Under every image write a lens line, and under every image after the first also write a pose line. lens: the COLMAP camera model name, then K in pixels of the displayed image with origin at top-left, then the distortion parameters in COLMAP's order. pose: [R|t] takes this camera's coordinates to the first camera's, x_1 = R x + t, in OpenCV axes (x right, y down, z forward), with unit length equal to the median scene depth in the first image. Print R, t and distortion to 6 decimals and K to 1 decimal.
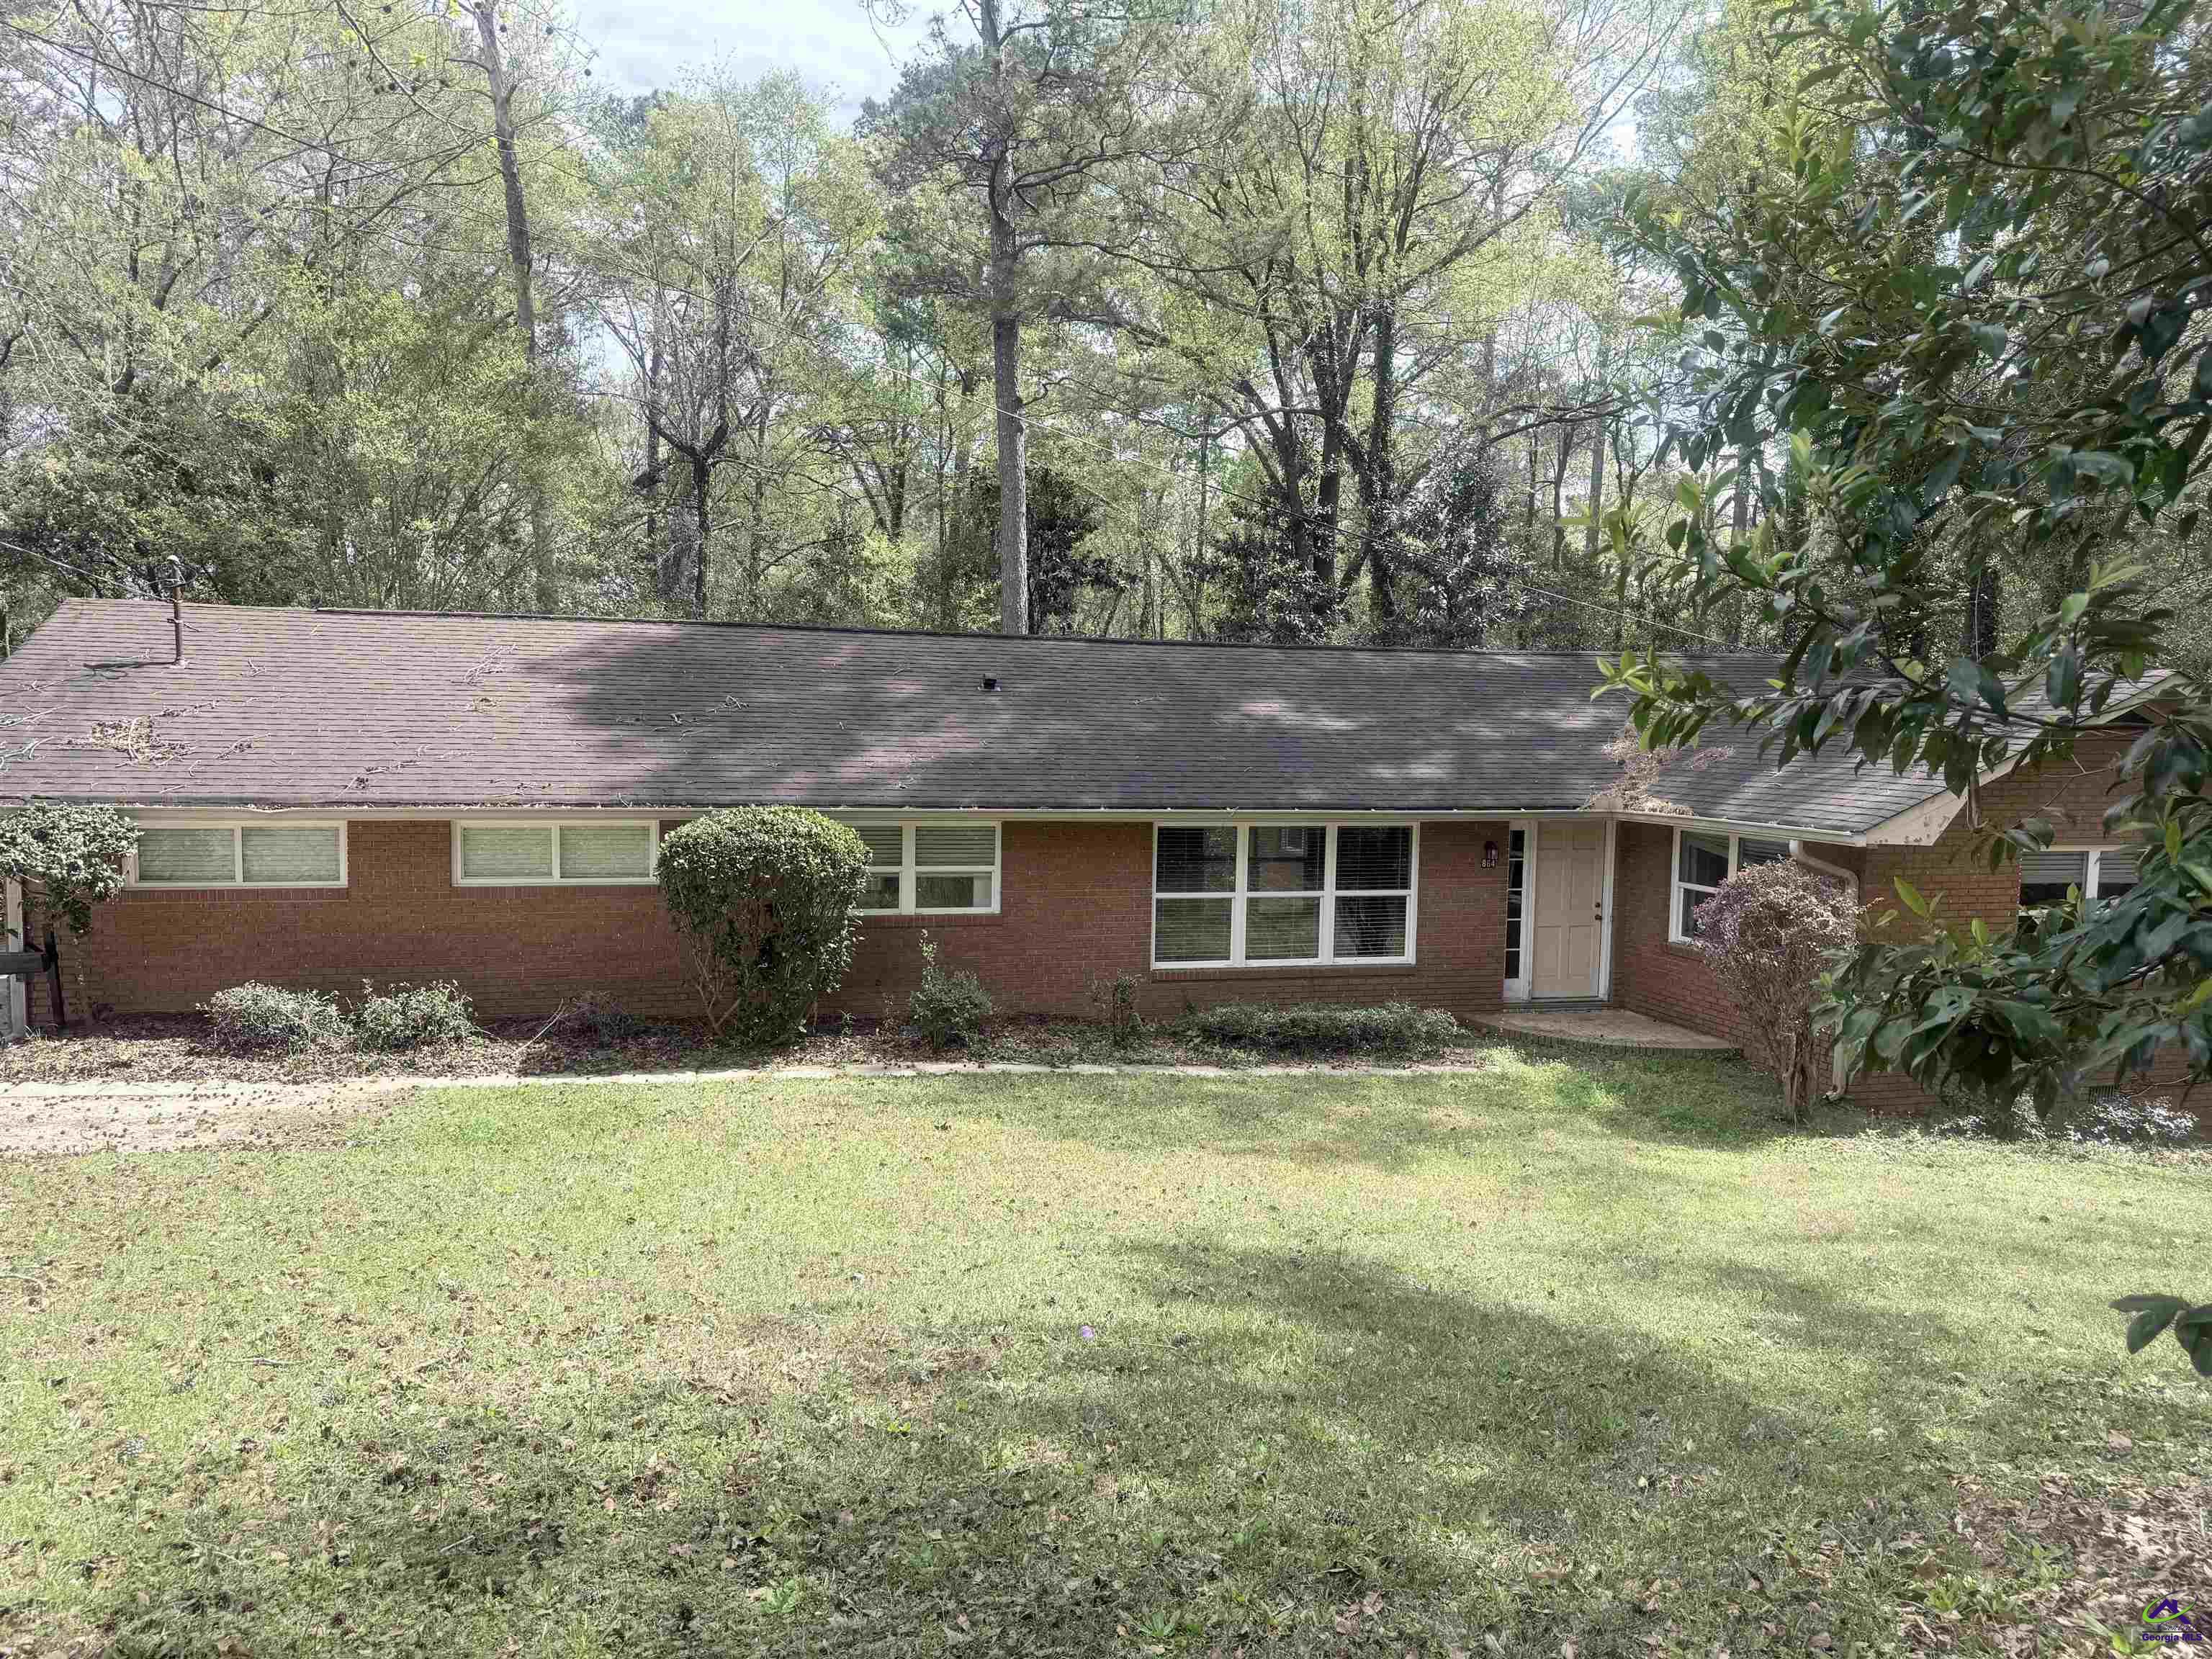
lens RADIAL K [[1551.5, 0, 1100.4], [0, 1551.5, 827.4], [0, 0, 1]] dist [0.069983, -0.098283]
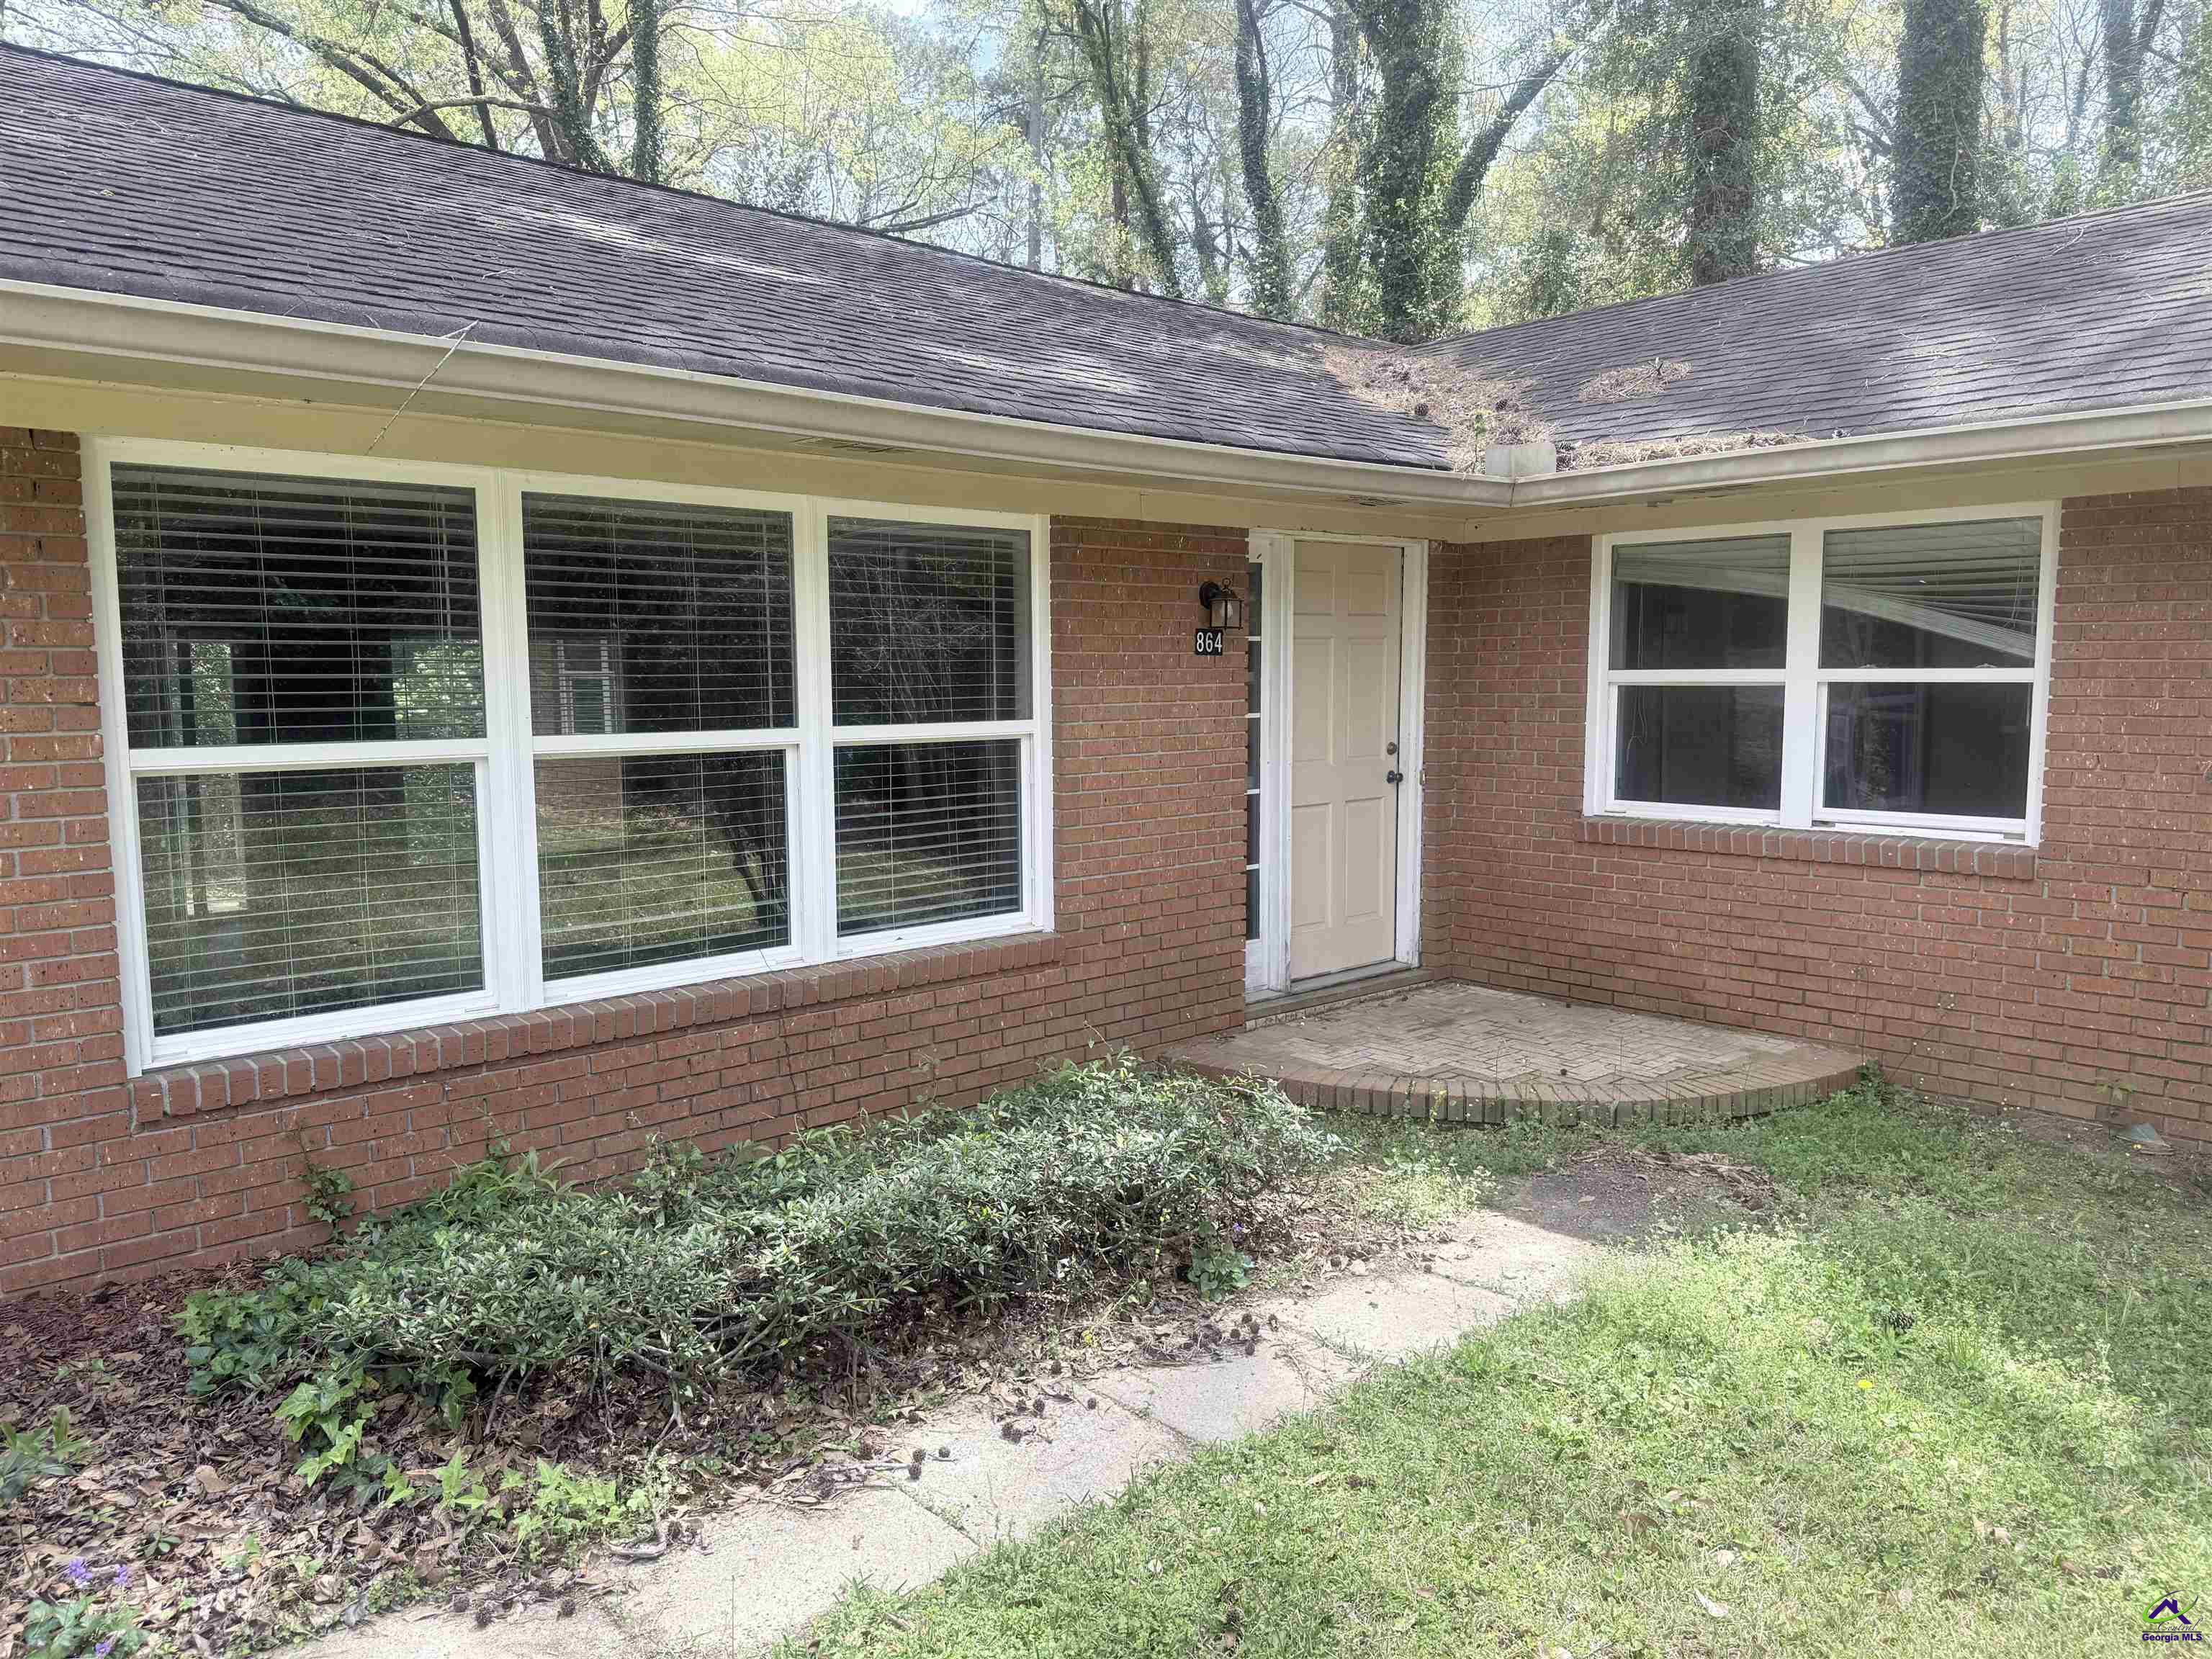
lens RADIAL K [[1551.5, 0, 1098.1], [0, 1551.5, 835.6], [0, 0, 1]] dist [0.069983, -0.098283]
pose [[0.891310, -0.075649, 0.447038, 0.060171], [0.060960, 0.997025, 0.047176, 0.053601], [-0.449277, -0.014797, 0.893270, 0.730634]]
